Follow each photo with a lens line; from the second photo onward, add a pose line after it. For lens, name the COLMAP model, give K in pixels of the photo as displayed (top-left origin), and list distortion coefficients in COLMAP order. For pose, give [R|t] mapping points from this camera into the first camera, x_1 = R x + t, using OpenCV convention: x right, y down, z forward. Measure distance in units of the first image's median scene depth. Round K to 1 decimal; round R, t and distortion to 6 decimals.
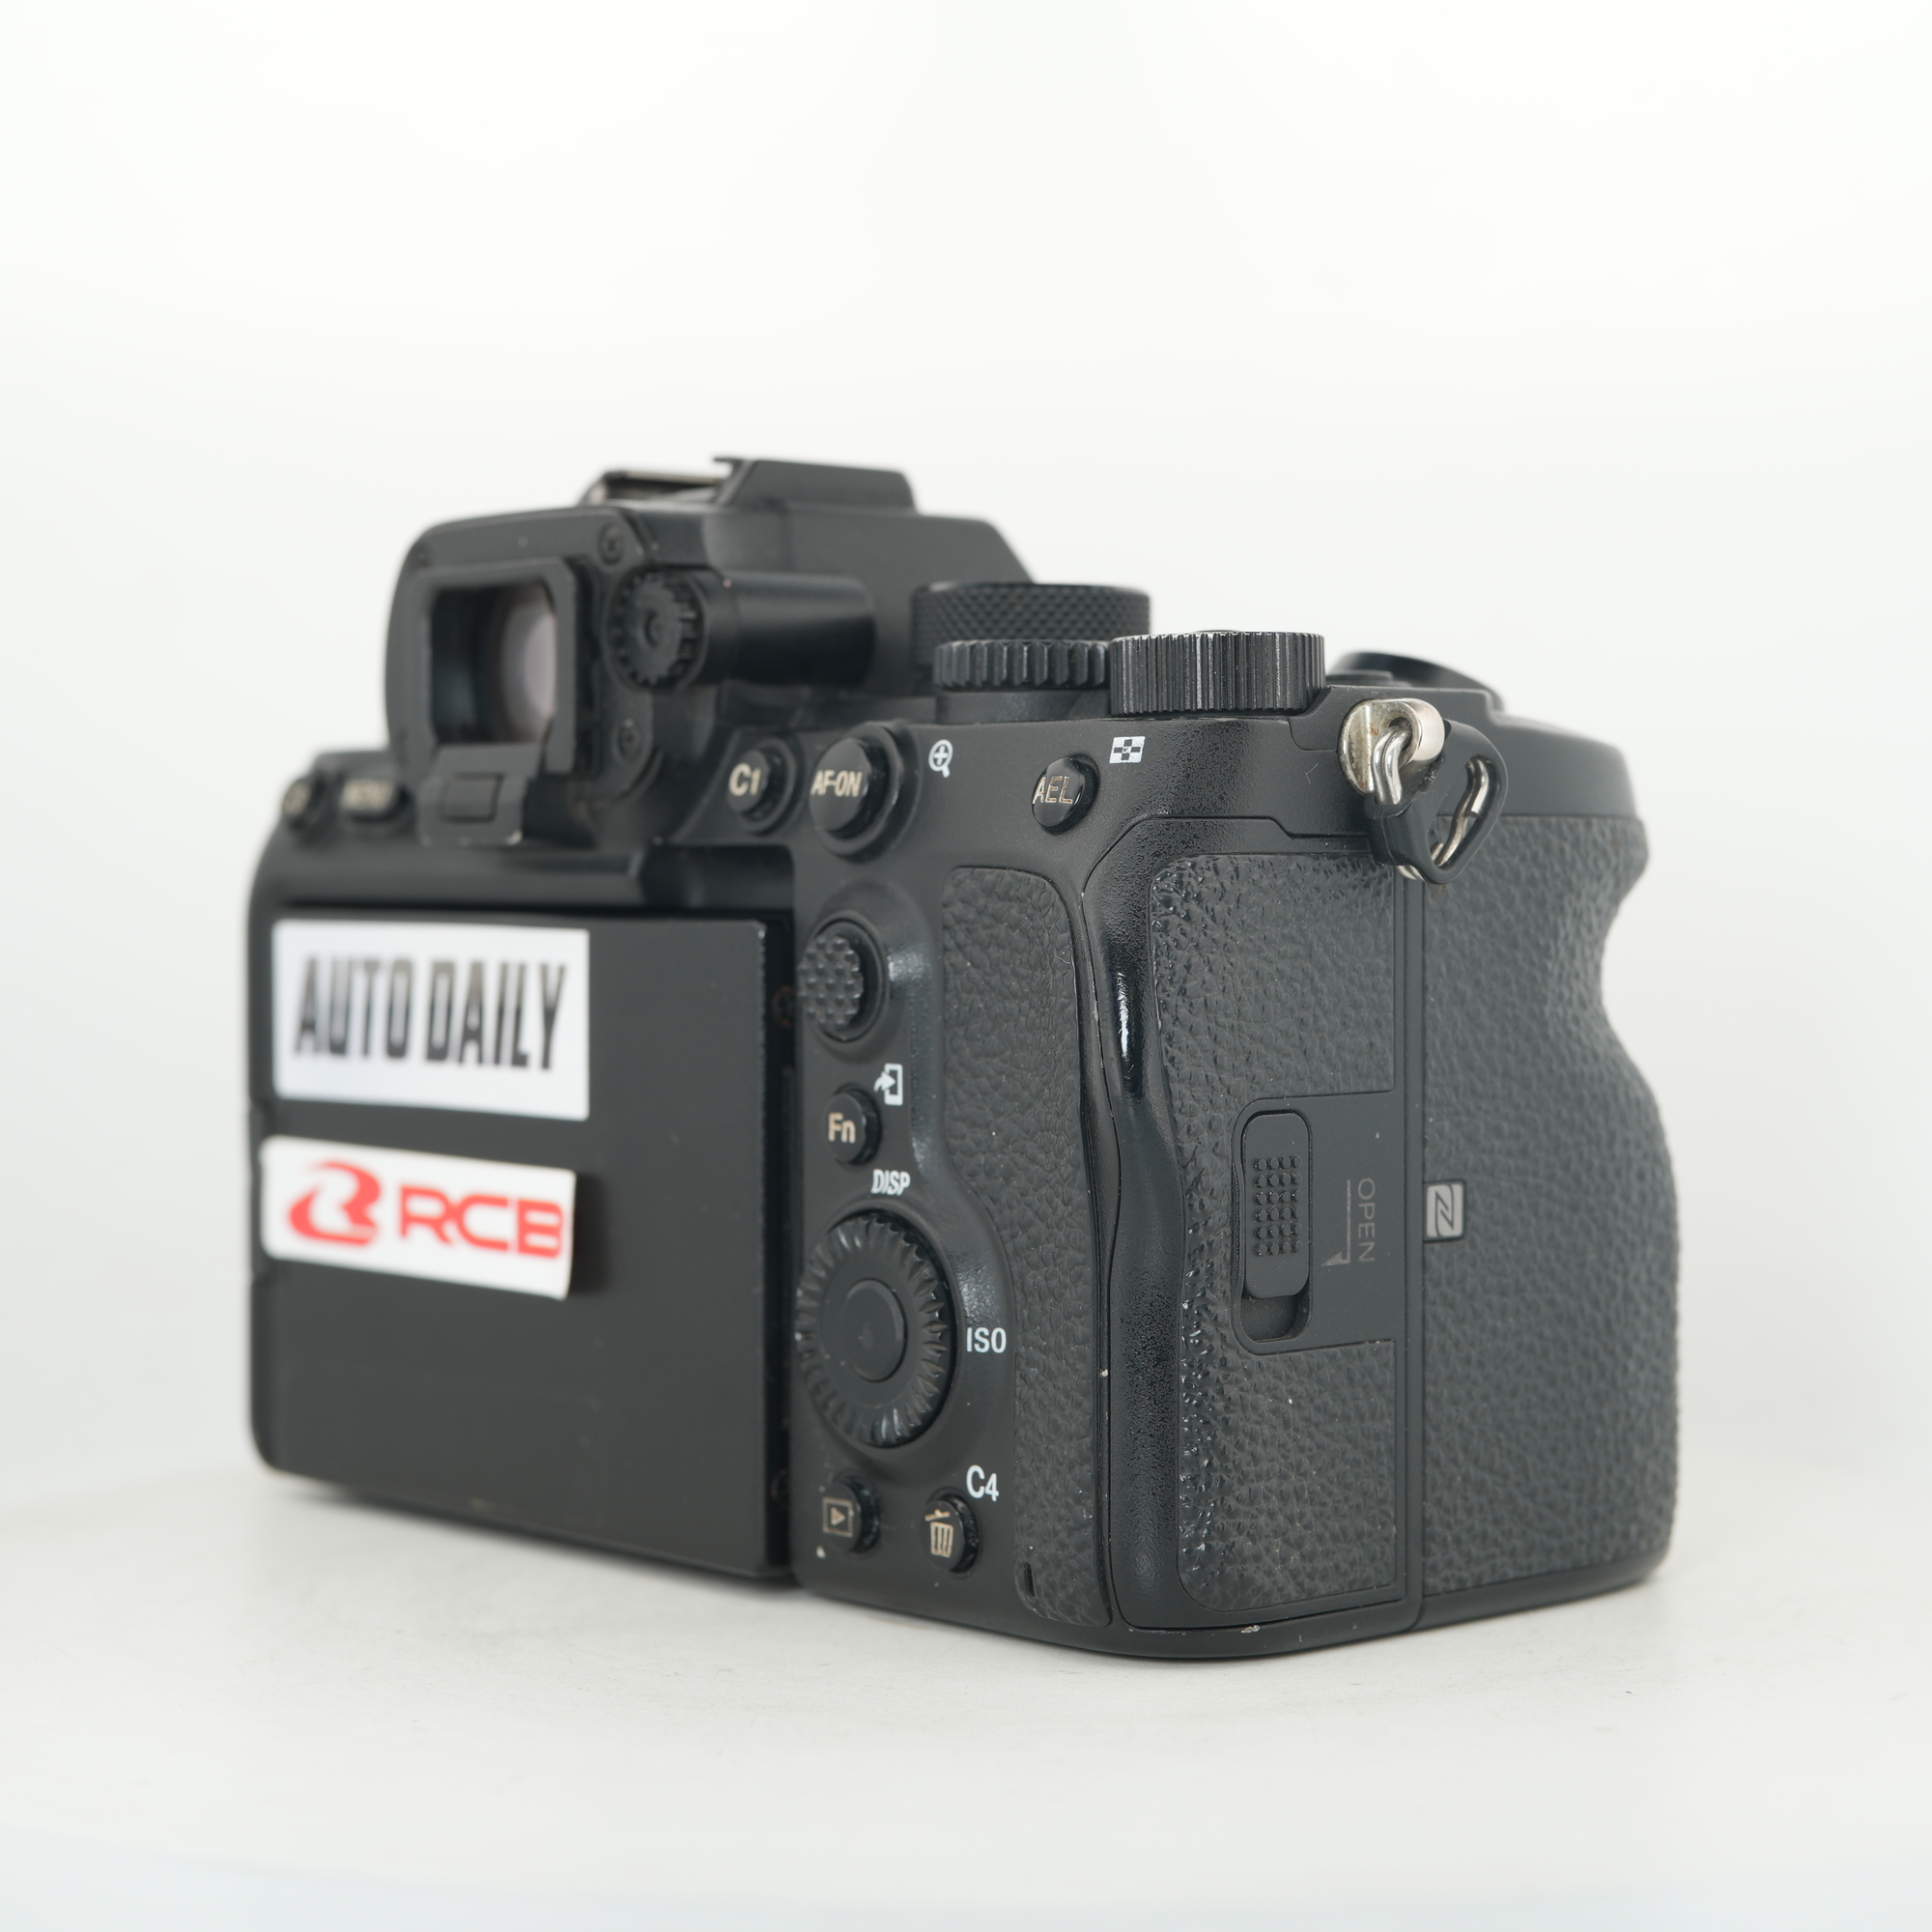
lens RADIAL K [[4061.0, 0, 966.0], [0, 4061.0, 966.0], [0, 0, 1]] dist [0.033941, 0.052004]
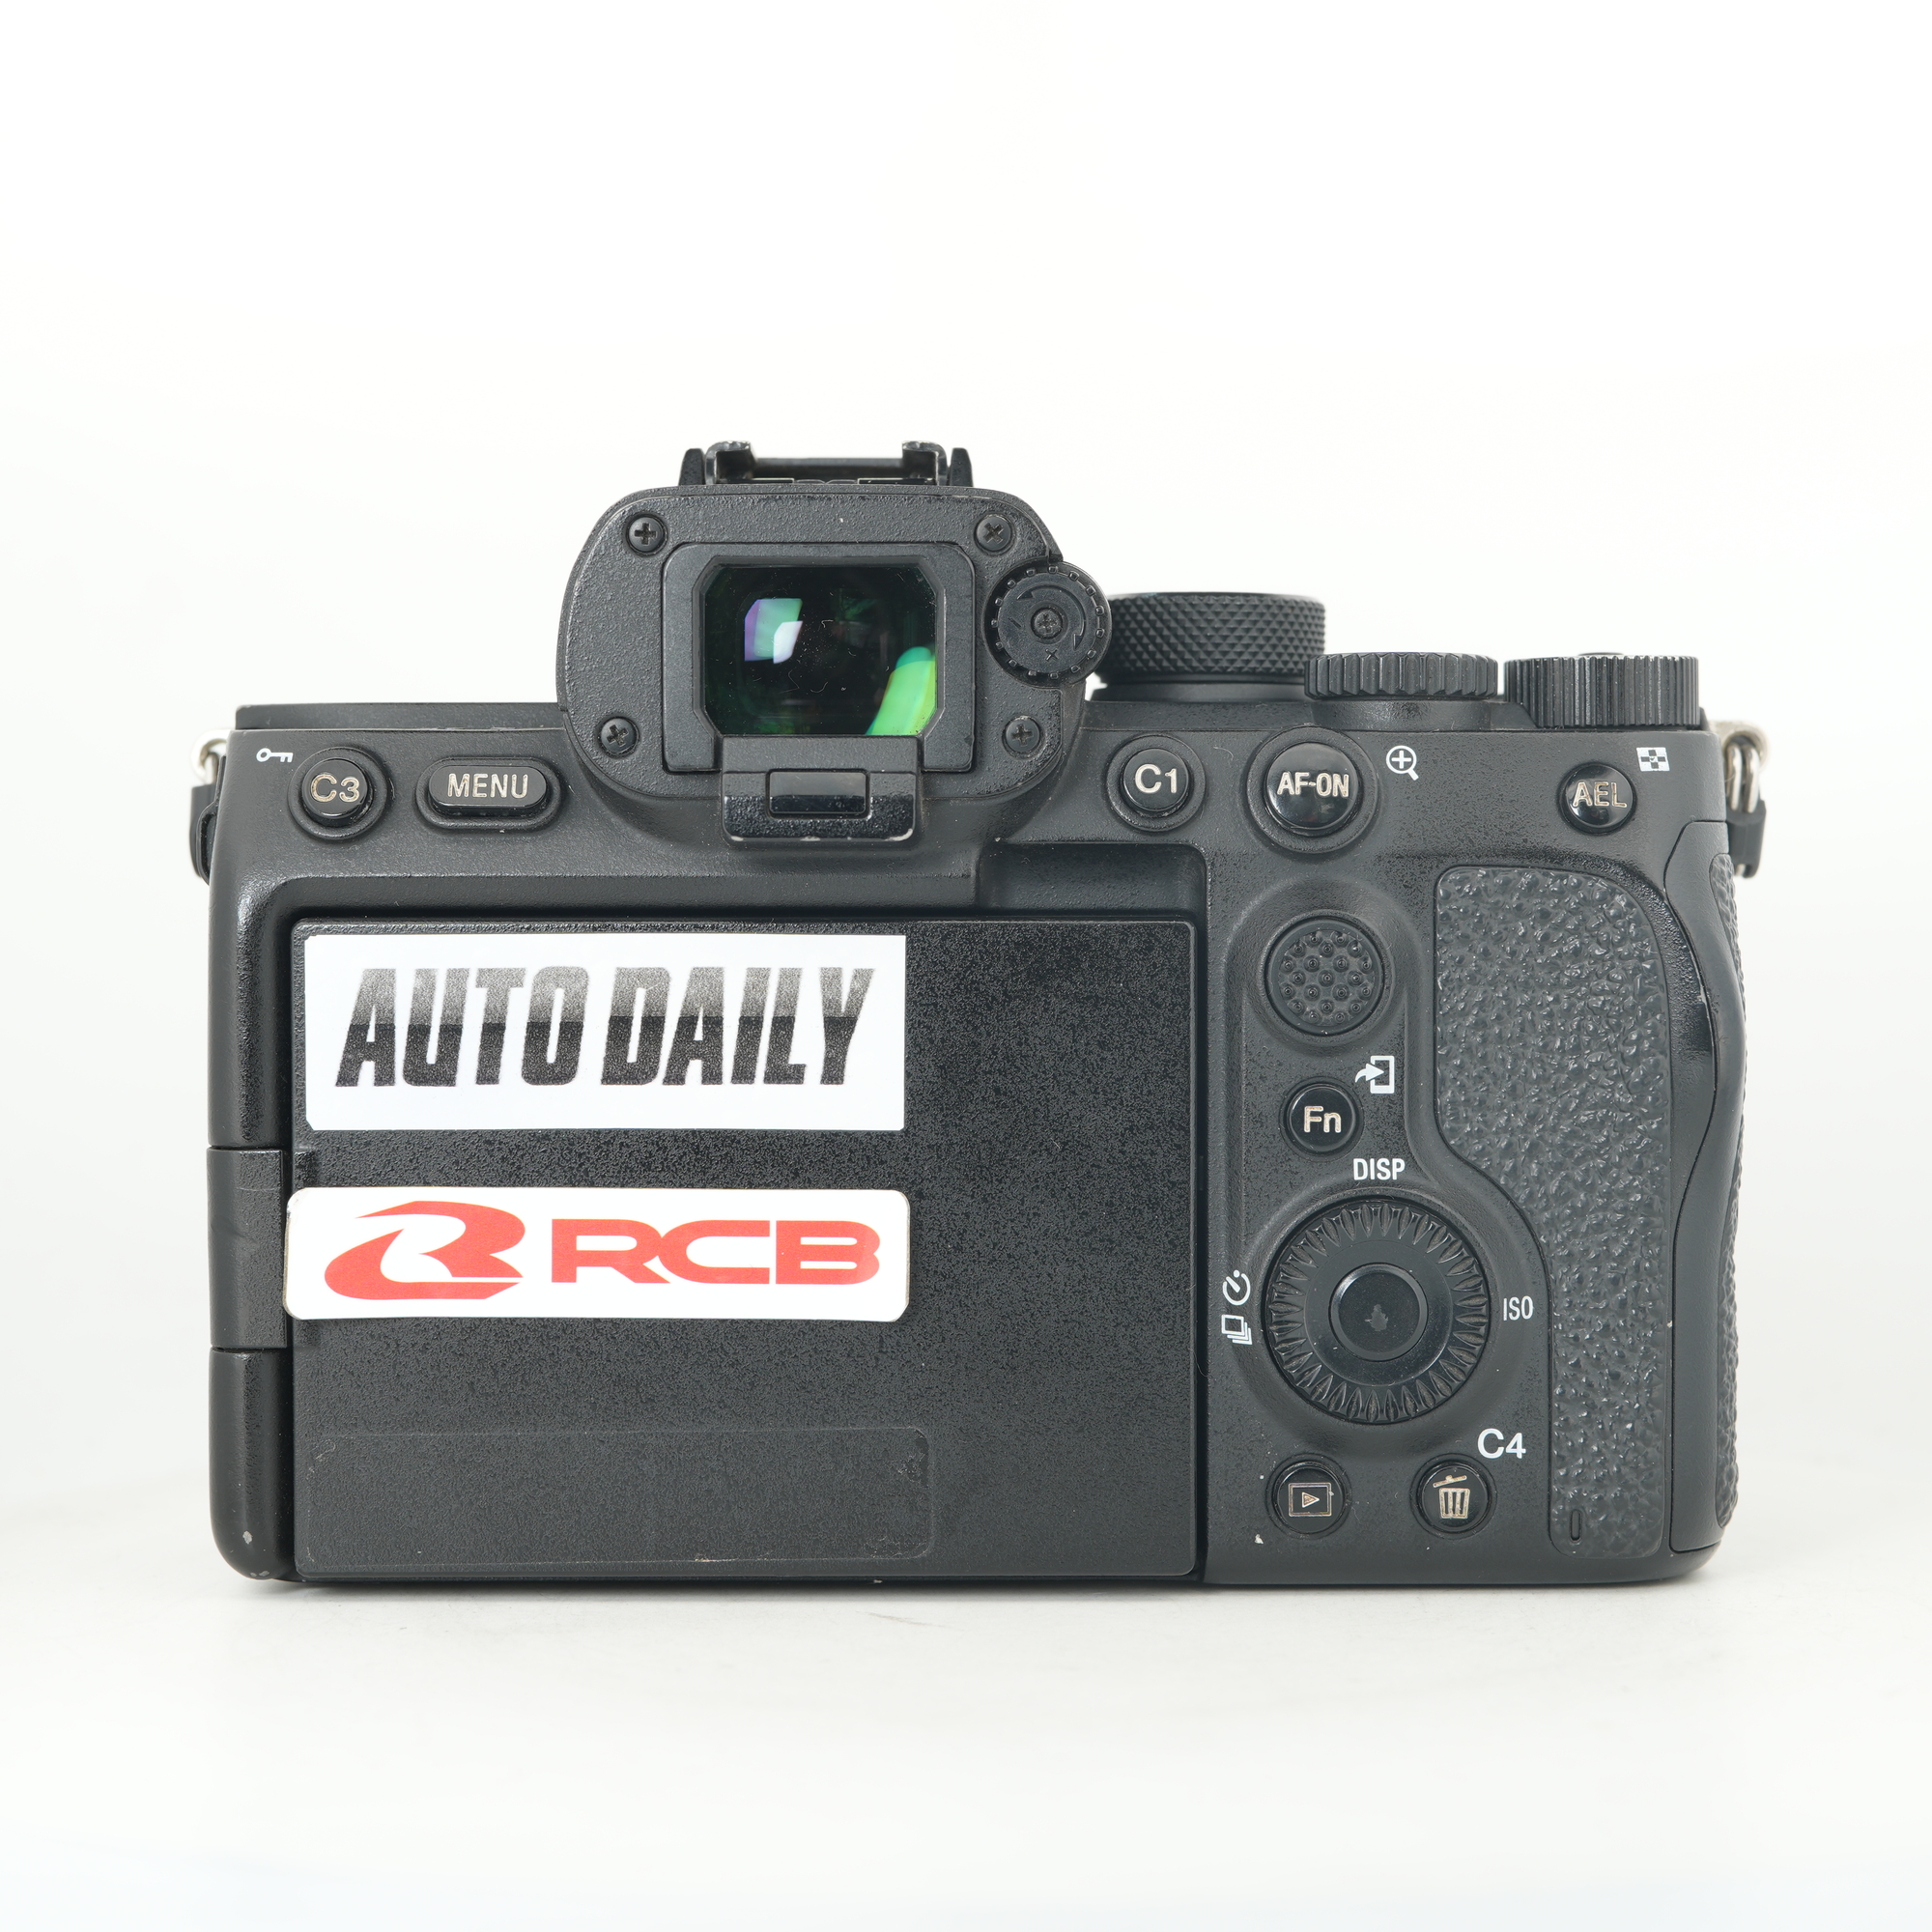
lens RADIAL K [[4061.0, 0, 966.0], [0, 4061.0, 966.0], [0, 0, 1]] dist [0.033941, 0.052004]
pose [[0.655790, -0.015807, 0.754778, -0.862786], [0.020302, 0.999788, 0.003299, -0.004220], [-0.754671, 0.013160, 0.655972, 0.392097]]
